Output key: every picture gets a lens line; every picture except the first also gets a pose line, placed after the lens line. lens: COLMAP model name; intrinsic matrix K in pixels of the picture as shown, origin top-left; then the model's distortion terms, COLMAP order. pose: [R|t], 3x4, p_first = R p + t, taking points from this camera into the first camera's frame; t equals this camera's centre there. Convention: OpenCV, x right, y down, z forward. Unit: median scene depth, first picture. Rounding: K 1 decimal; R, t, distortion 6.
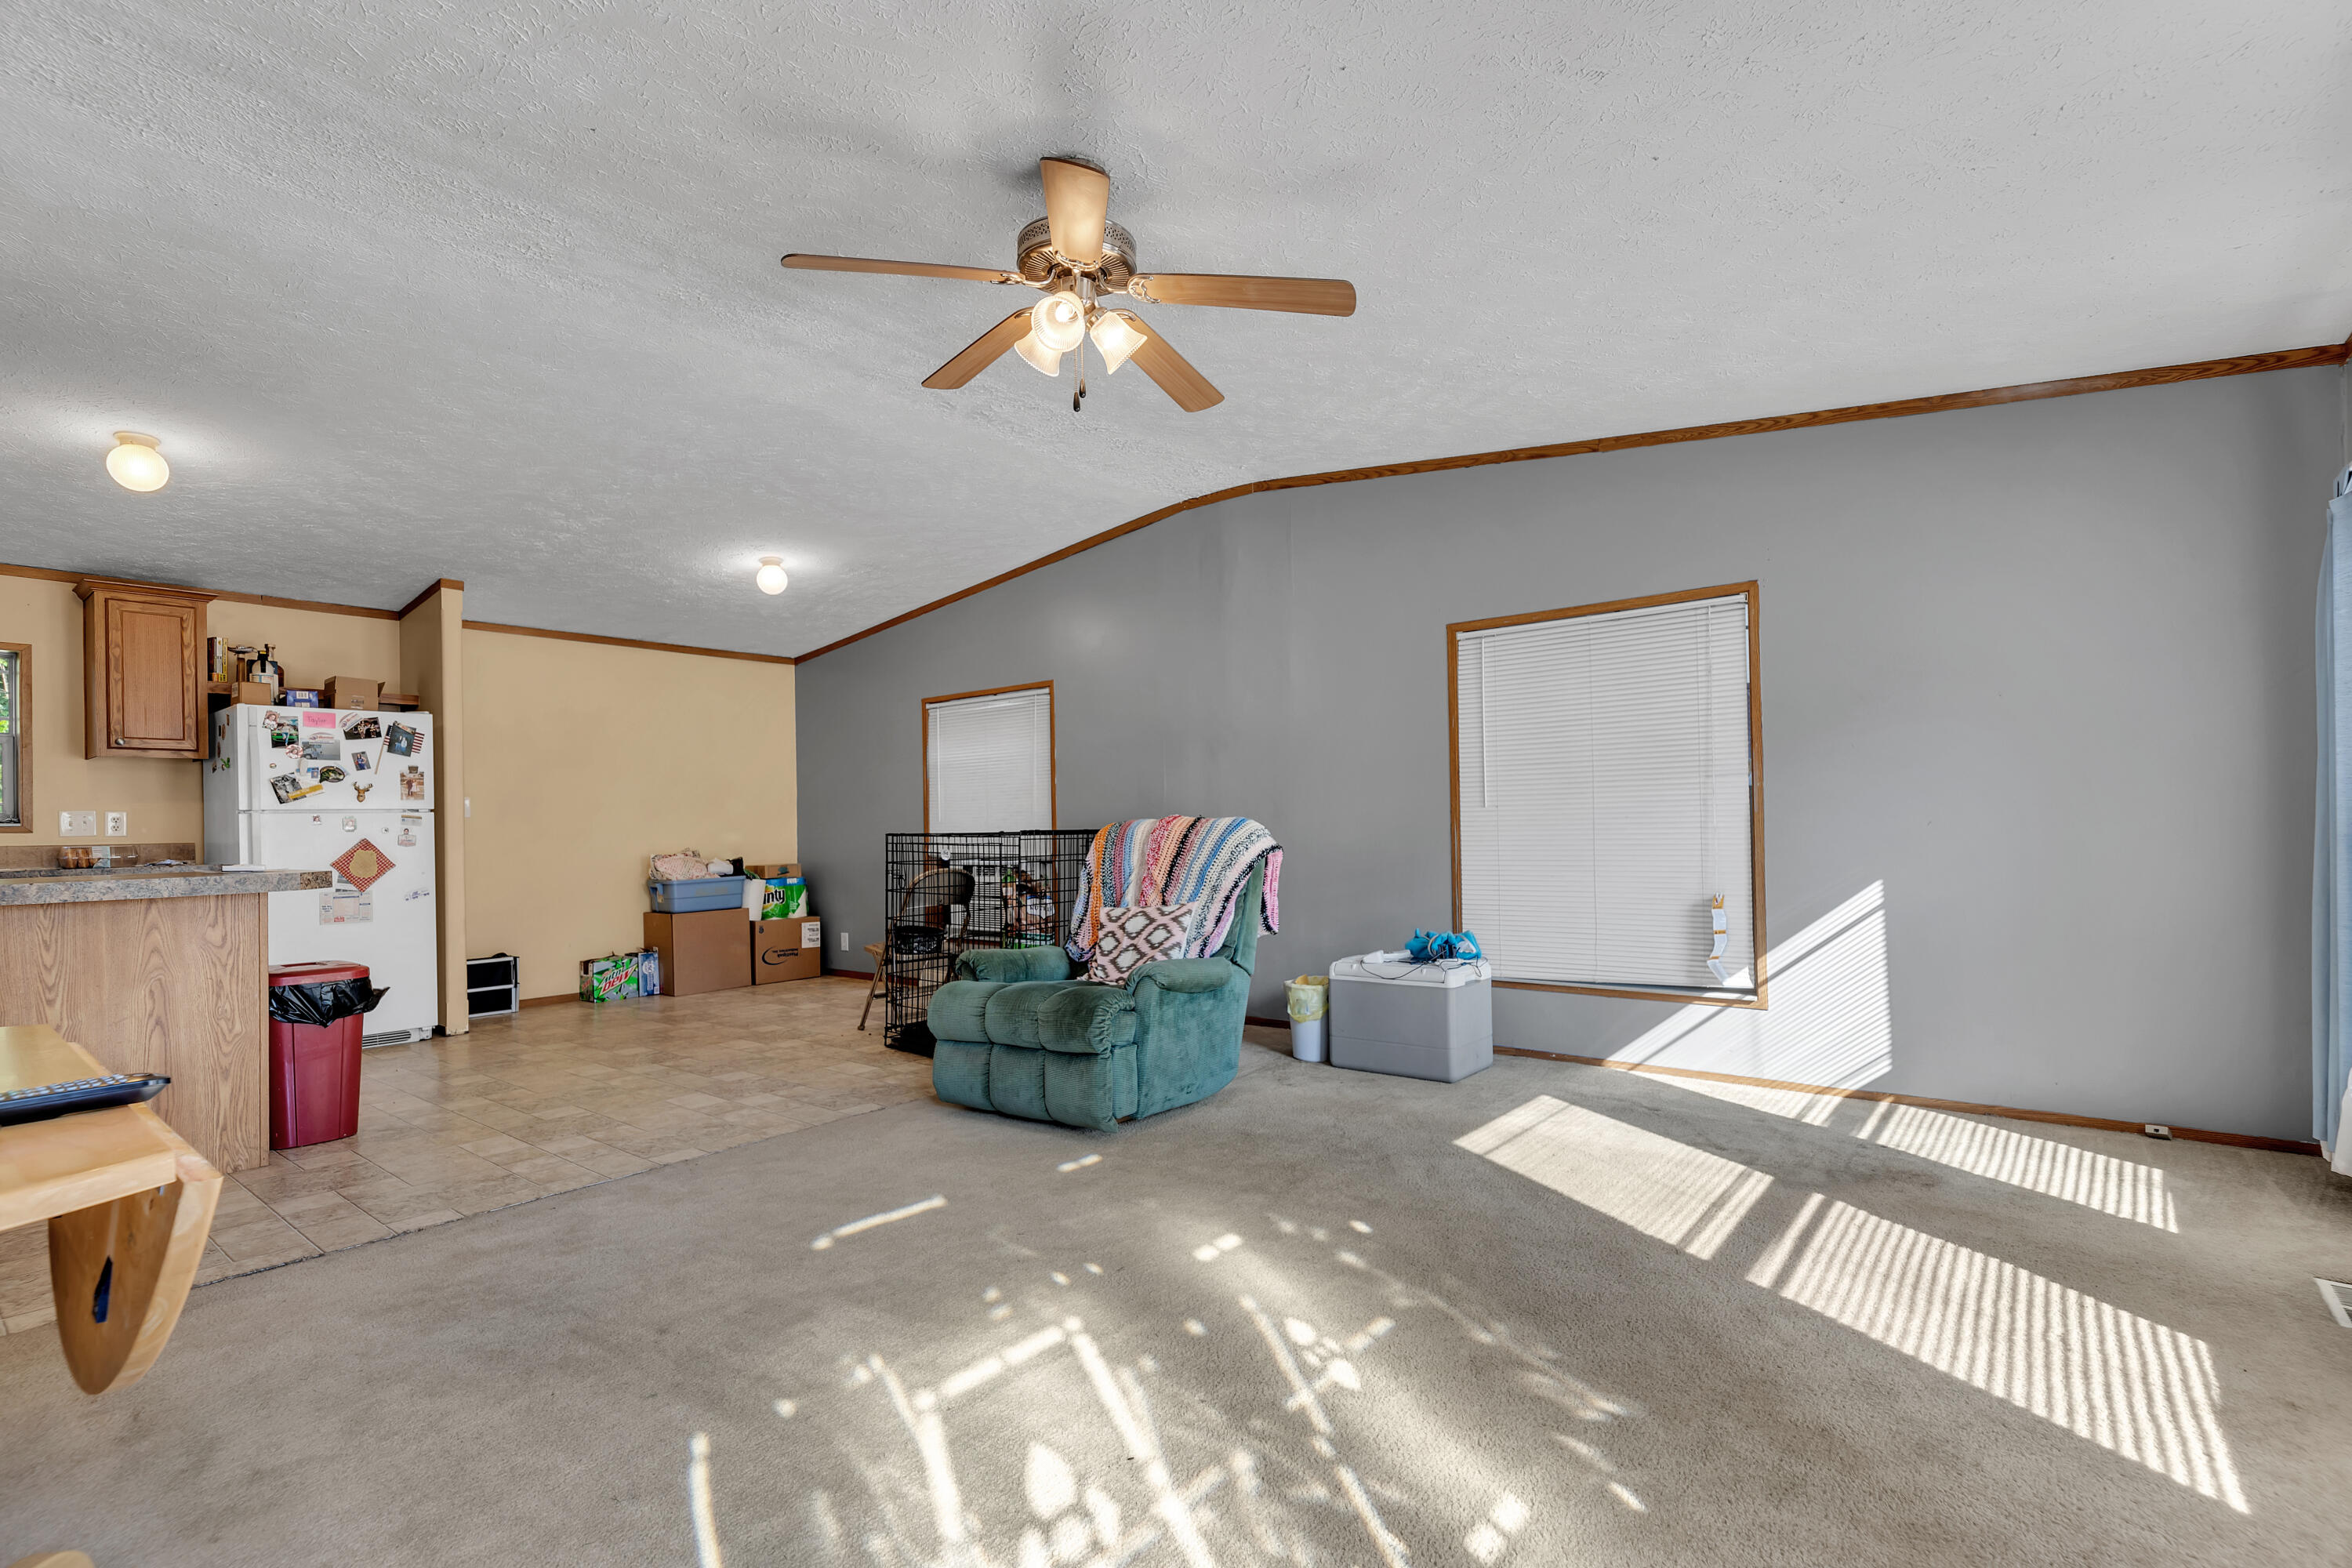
lens RADIAL K [[1062.1, 0, 1176.0], [0, 1062.1, 784.0], [0, 0, 1]] dist [0.000231, 0.000091]
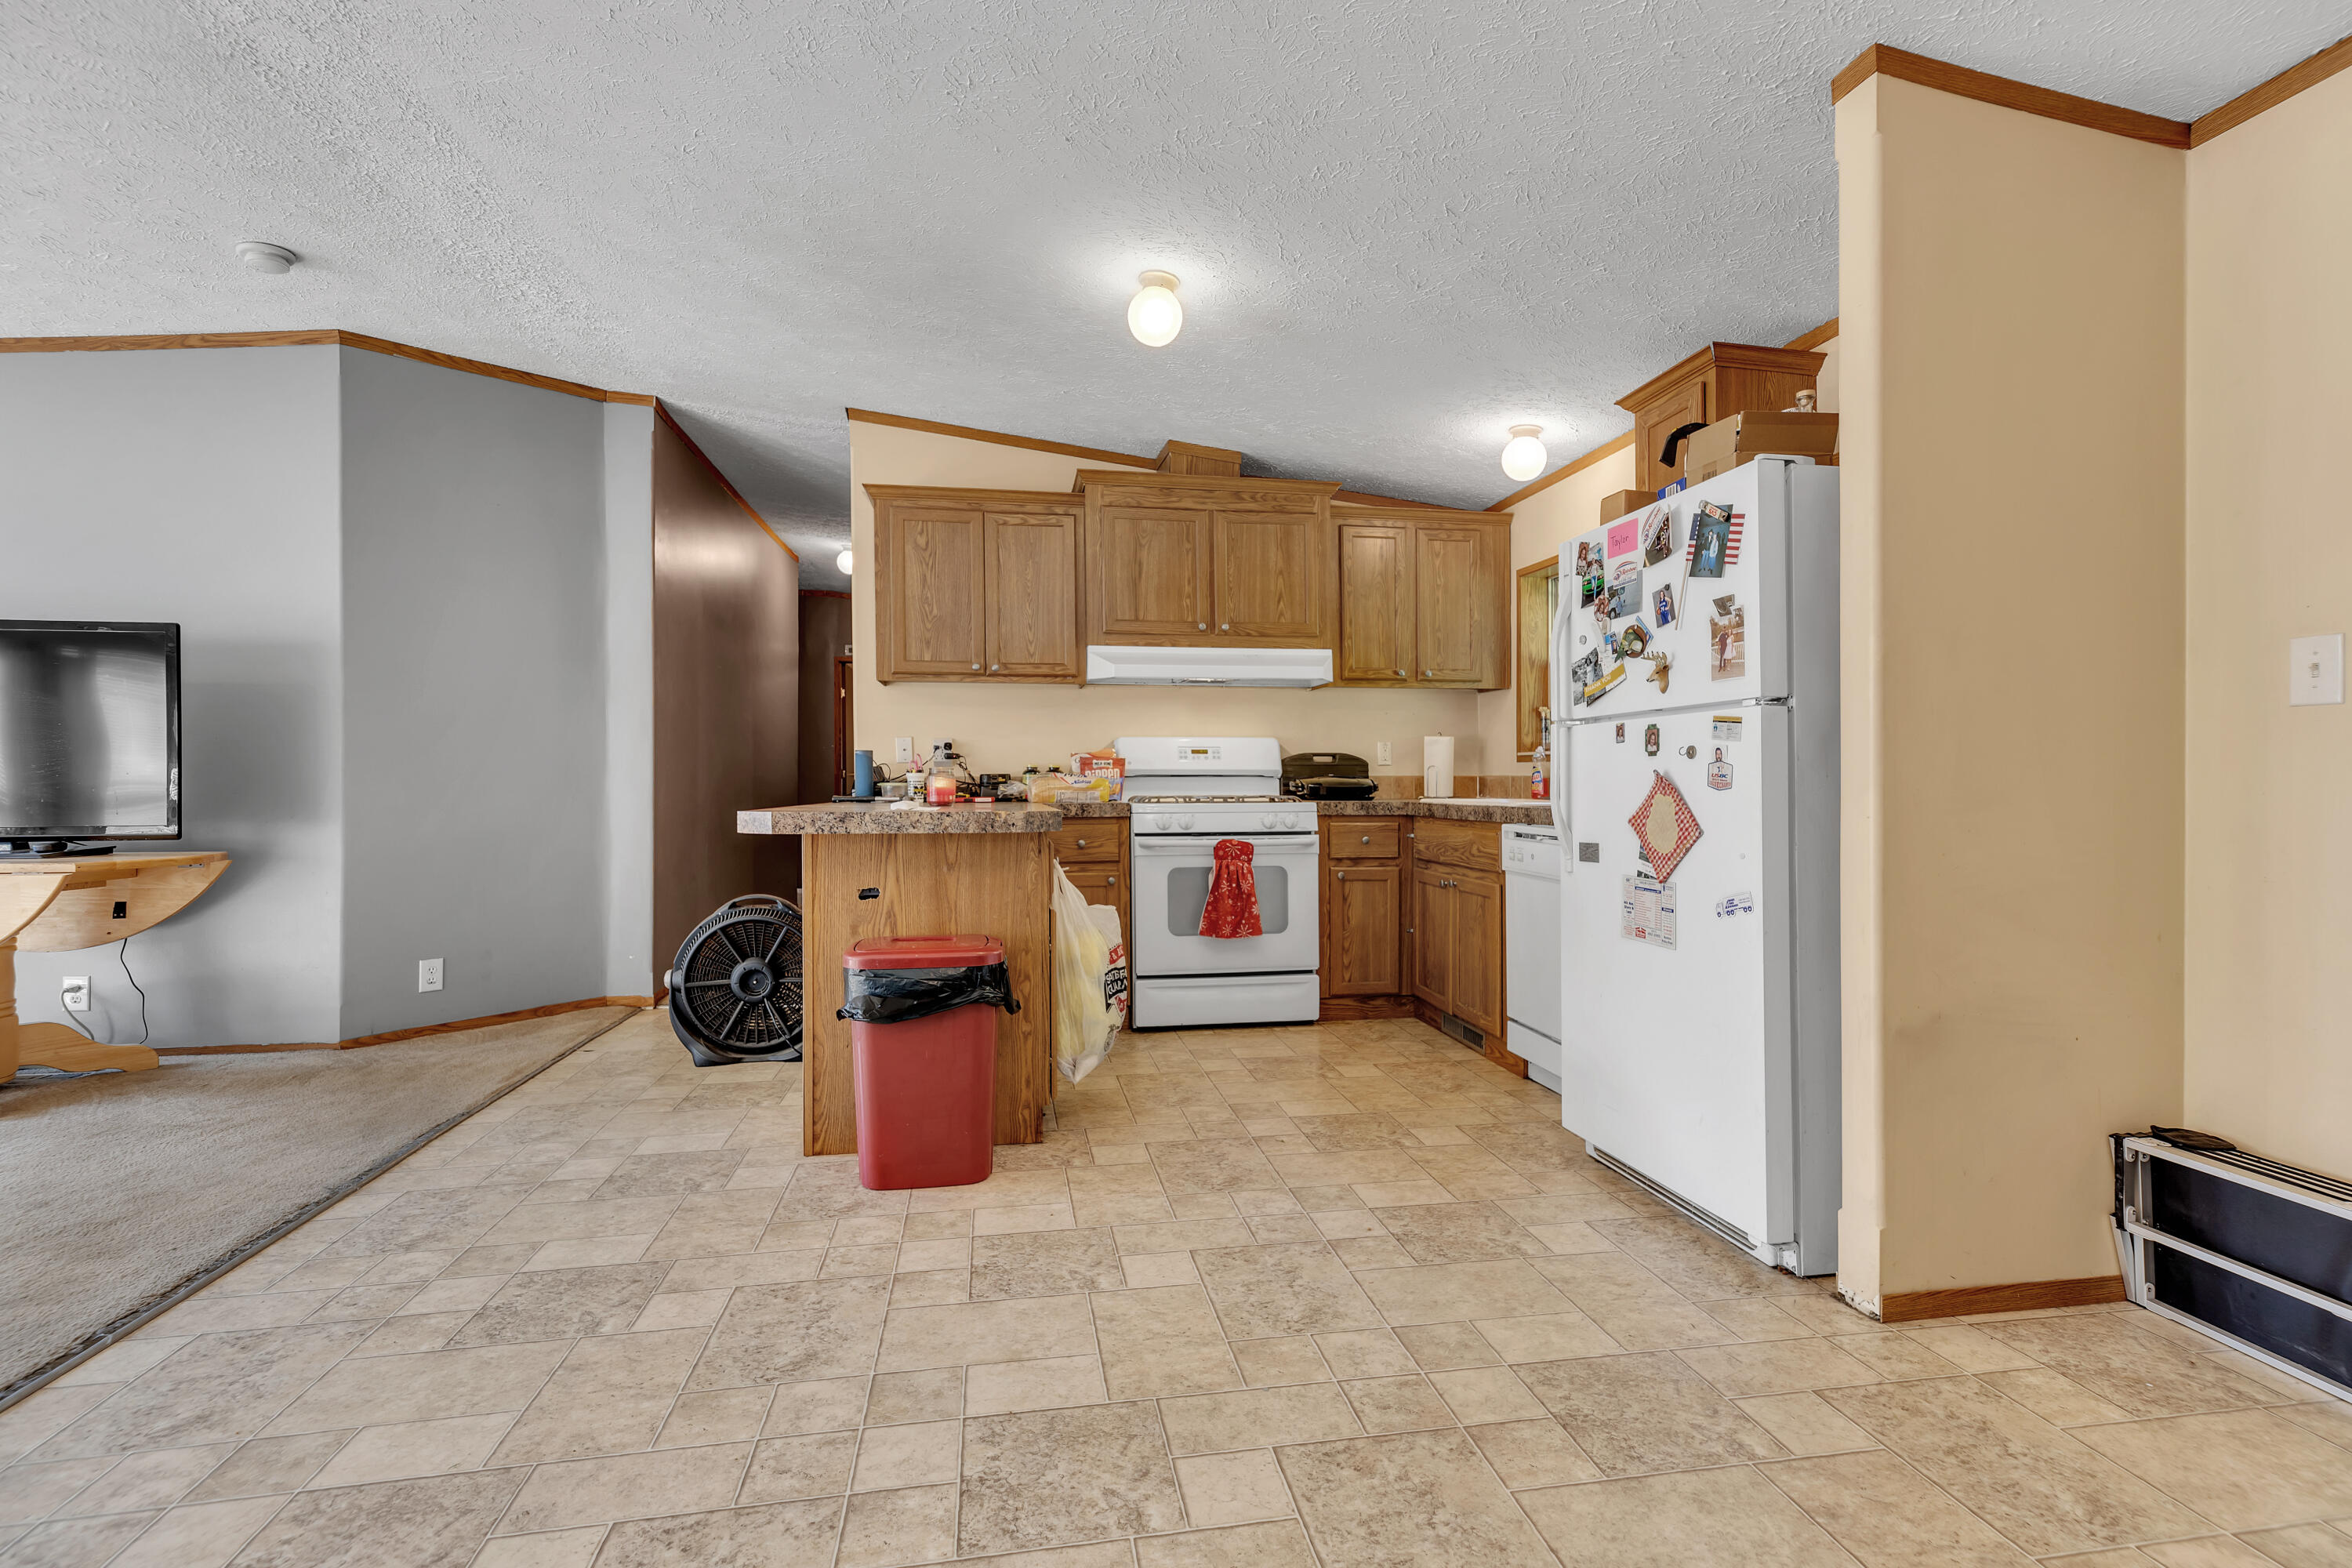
lens RADIAL K [[1062.1, 0, 1176.0], [0, 1062.1, 784.0], [0, 0, 1]] dist [0.000231, 0.000091]
pose [[-0.658615, 0.019080, -0.752238, -0.269745], [0.041697, 0.999068, -0.011167, 0.053781], [0.751324, -0.038721, -0.658797, 1.150550]]
